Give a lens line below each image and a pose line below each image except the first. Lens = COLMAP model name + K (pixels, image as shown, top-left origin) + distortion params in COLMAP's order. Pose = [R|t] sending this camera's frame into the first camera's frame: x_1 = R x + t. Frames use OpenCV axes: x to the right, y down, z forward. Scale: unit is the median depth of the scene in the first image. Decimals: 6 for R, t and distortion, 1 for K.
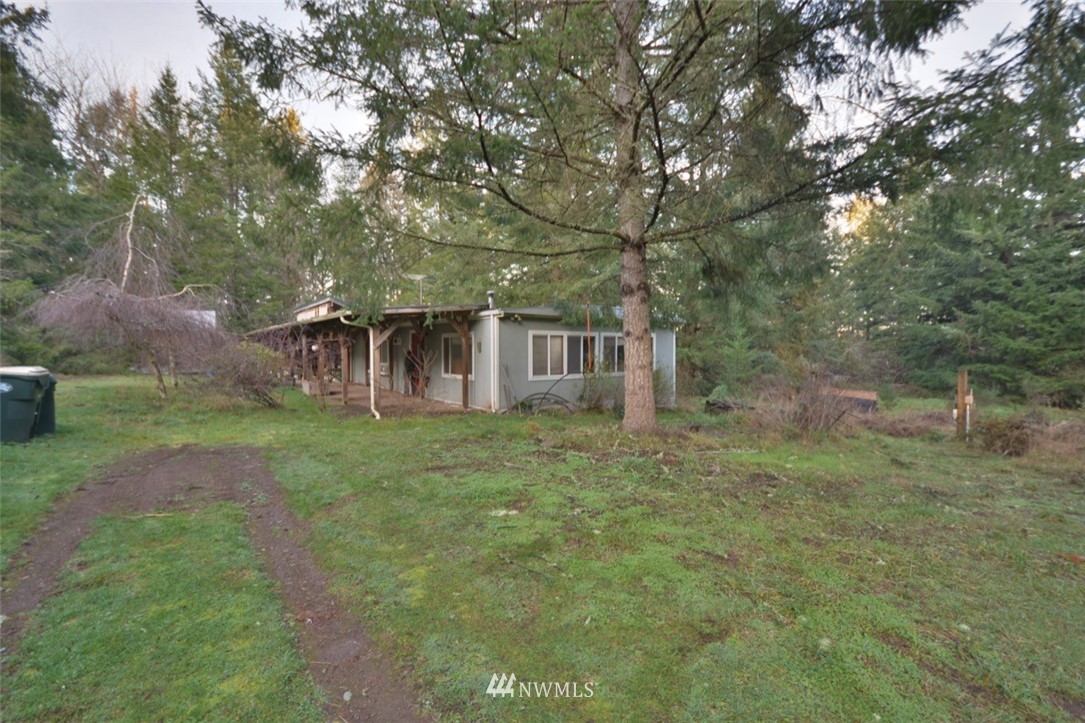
lens RADIAL K [[481.2, 0, 542.5], [0, 481.2, 361.5], [0, 0, 1]] dist [-0.000316, -0.018363]
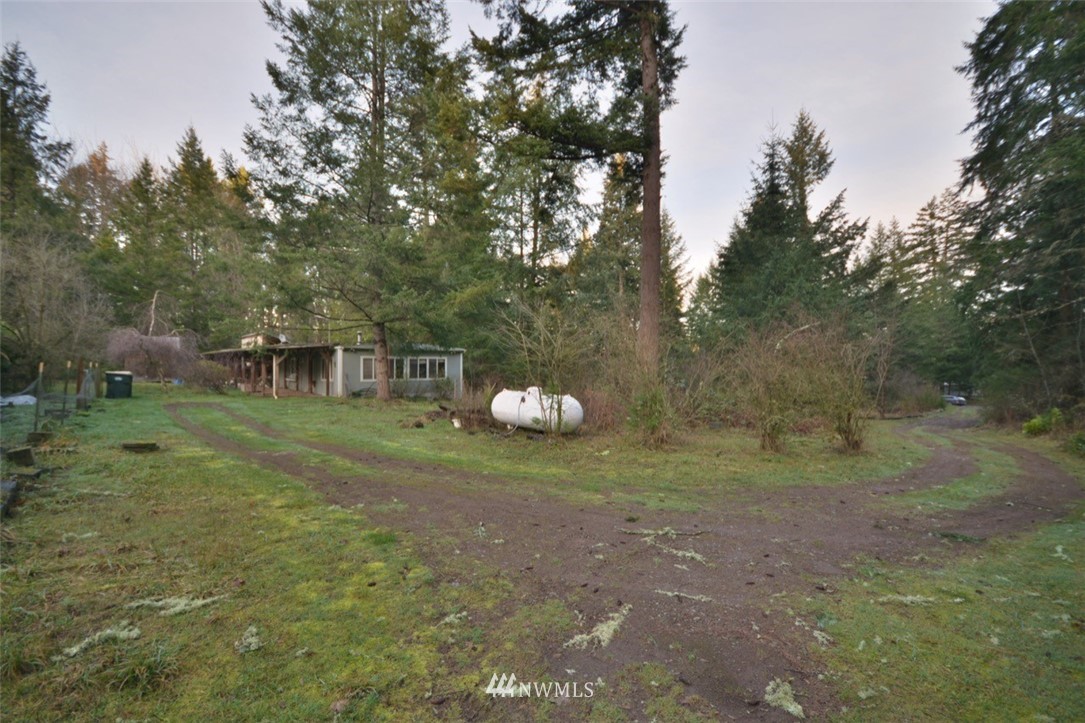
lens RADIAL K [[481.2, 0, 542.5], [0, 481.2, 361.5], [0, 0, 1]] dist [-0.000316, -0.018363]
pose [[0.996626, 0.004717, 0.081936, 0.497735], [-0.001857, 0.999388, -0.034943, 0.022239], [-0.082051, 0.034673, 0.996025, -0.916332]]
